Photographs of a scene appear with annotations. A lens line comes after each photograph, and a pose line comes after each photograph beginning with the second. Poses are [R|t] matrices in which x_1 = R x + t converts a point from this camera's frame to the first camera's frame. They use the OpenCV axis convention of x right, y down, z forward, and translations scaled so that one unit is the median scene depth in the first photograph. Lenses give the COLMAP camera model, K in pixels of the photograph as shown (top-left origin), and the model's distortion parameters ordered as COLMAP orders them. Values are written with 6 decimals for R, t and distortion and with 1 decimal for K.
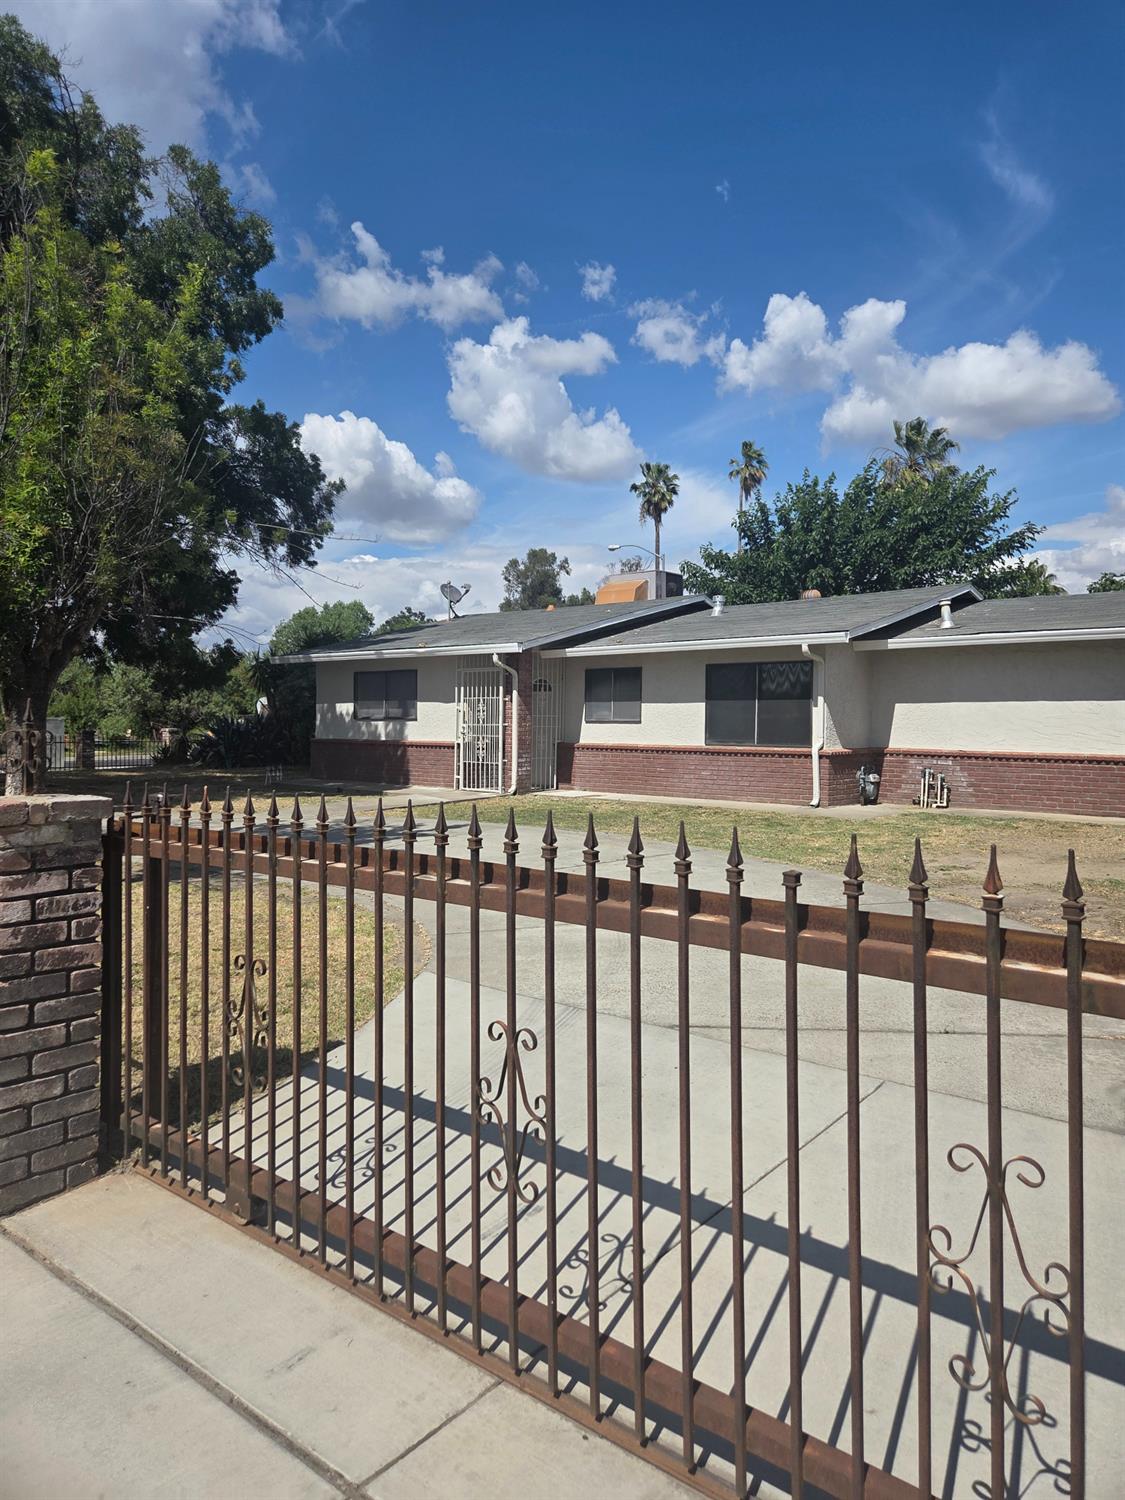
lens RADIAL K [[1015.9, 0, 565.3], [0, 1015.9, 738.6], [0, 0, 1]] dist [0.070172, -0.056186]
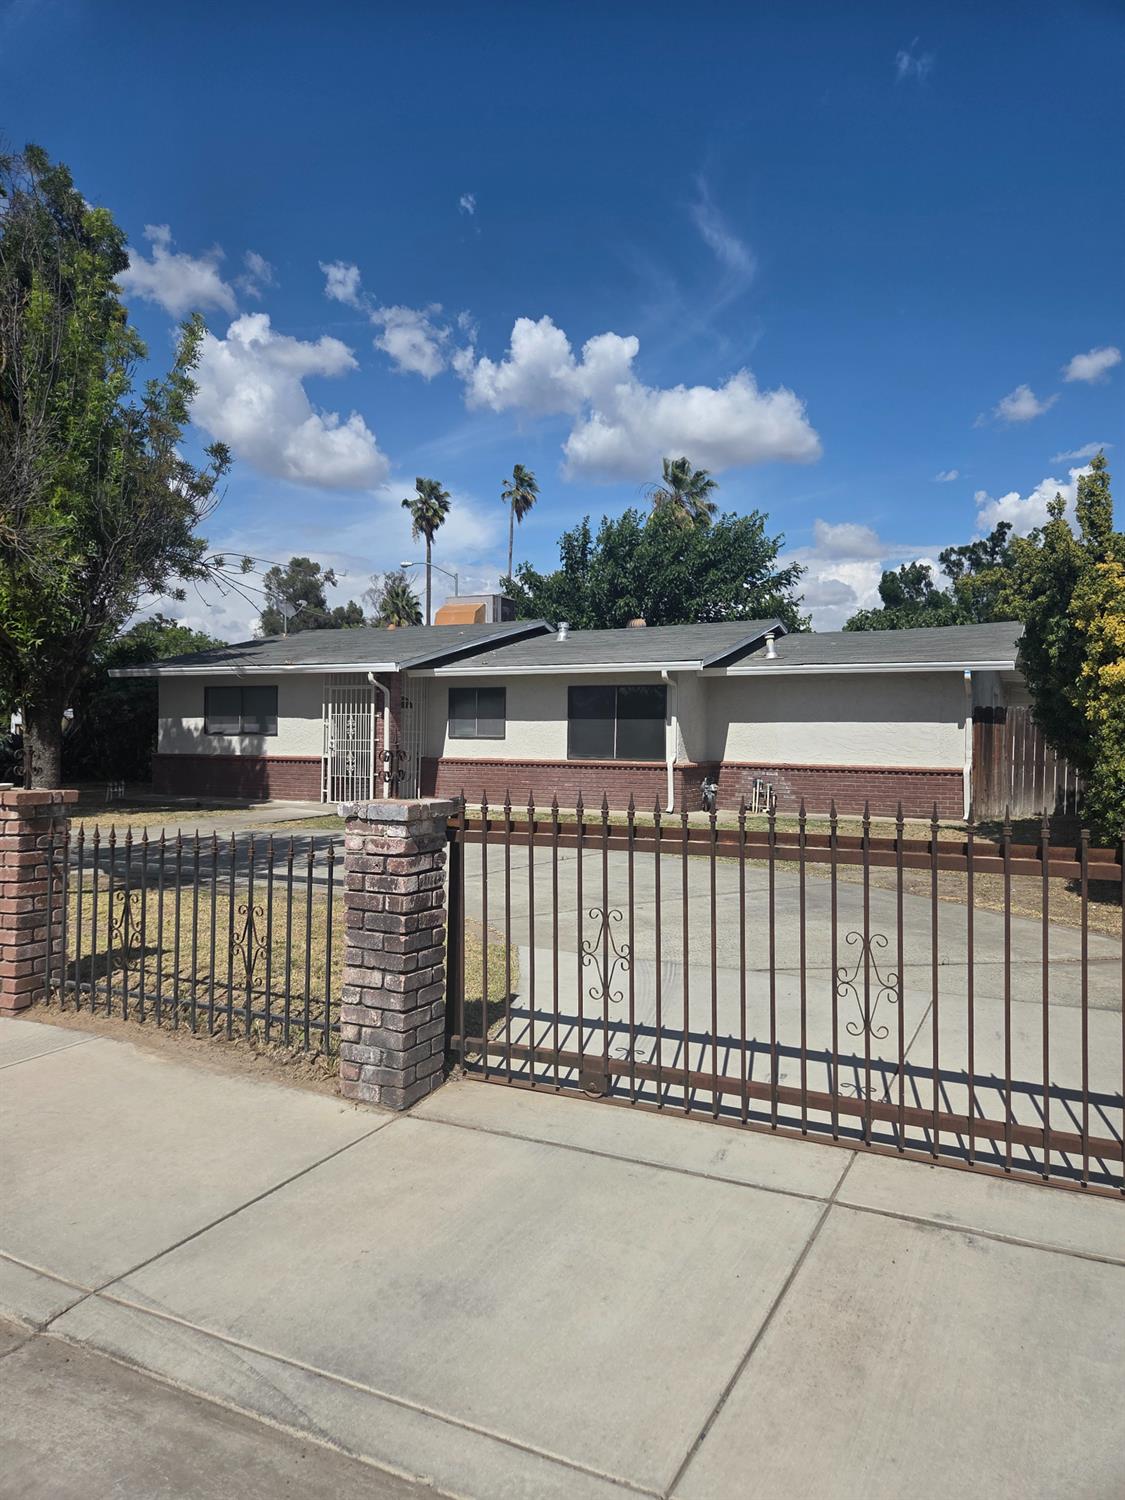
lens RADIAL K [[1015.9, 0, 556.6], [0, 1015.9, 760.1], [0, 0, 1]] dist [0.070172, -0.056186]
pose [[0.972371, -0.001812, 0.233436, -0.117961], [0.000105, 0.999973, 0.007324, -0.000772], [-0.233443, -0.007098, 0.972345, -0.060225]]
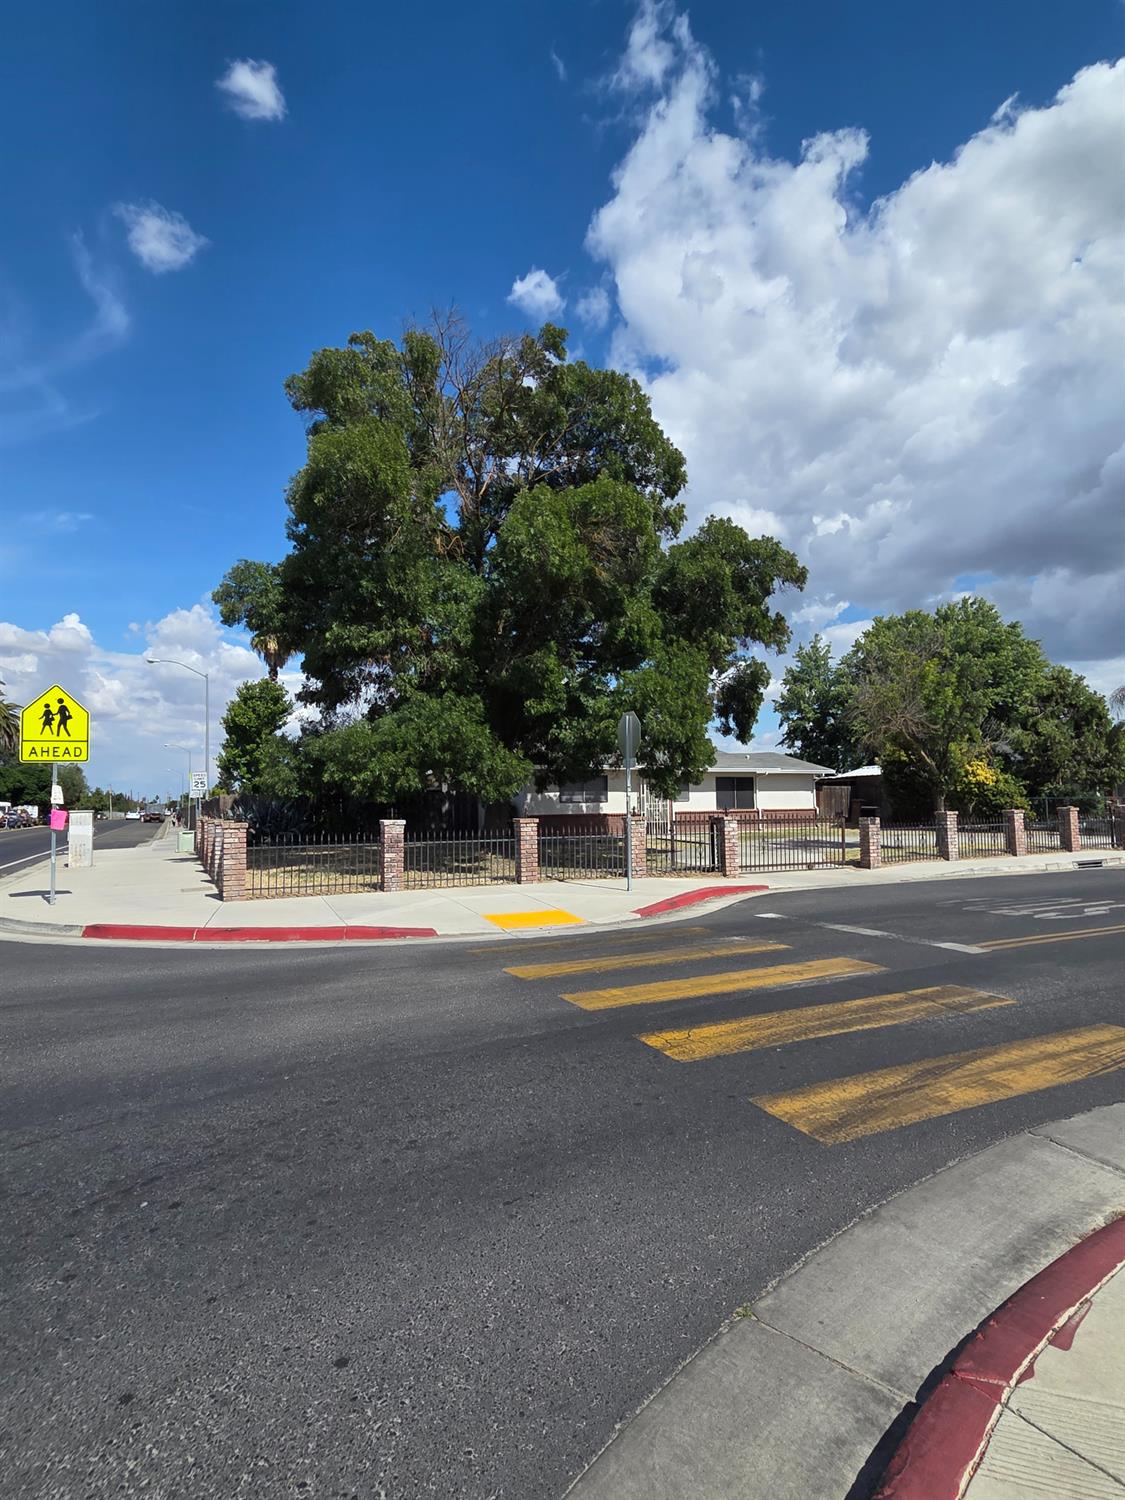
lens RADIAL K [[841.2, 0, 574.6], [0, 841.2, 744.1], [0, 0, 1]] dist [0.033654, -0.000128]
pose [[0.398574, 0.048001, 0.915879, -1.684879], [0.031223, 0.997340, -0.065858, -0.024940], [-0.916605, 0.054846, 0.396015, 0.452121]]
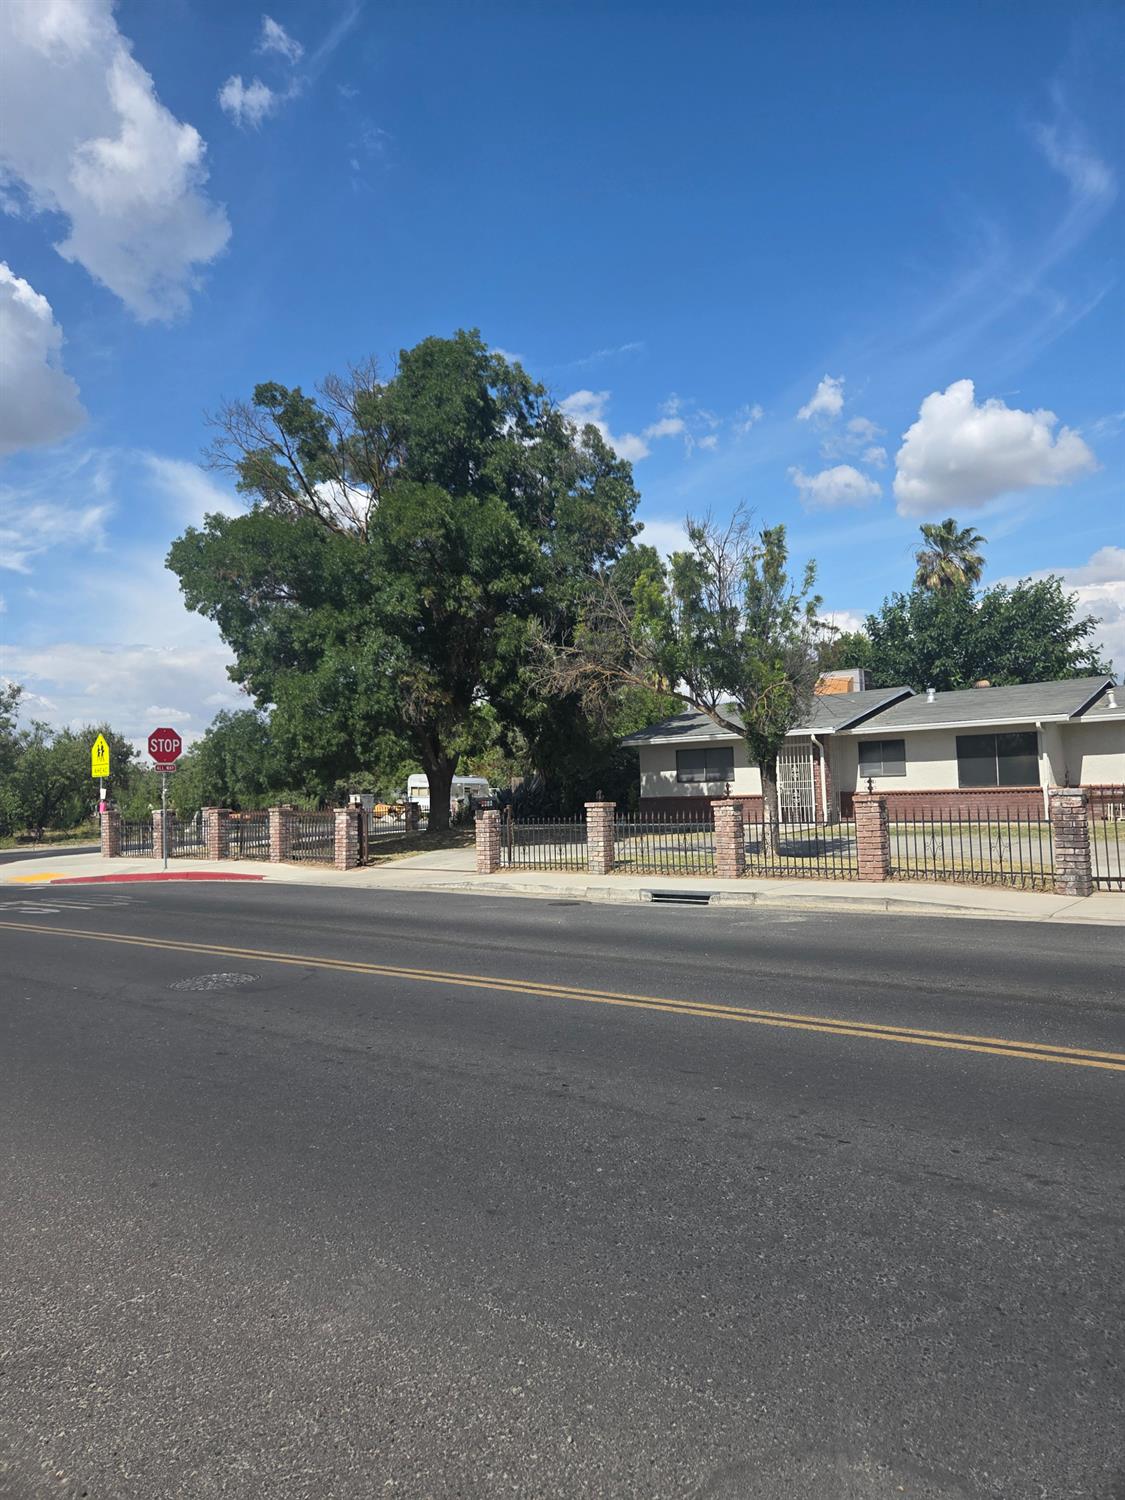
lens RADIAL K [[1015.9, 0, 542.0], [0, 1015.9, 737.4], [0, 0, 1]] dist [0.070172, -0.056186]
pose [[0.999108, -0.040833, 0.010731, -0.461690], [0.041470, 0.996817, -0.068086, 0.008953], [-0.007917, 0.068470, 0.997622, -0.507469]]
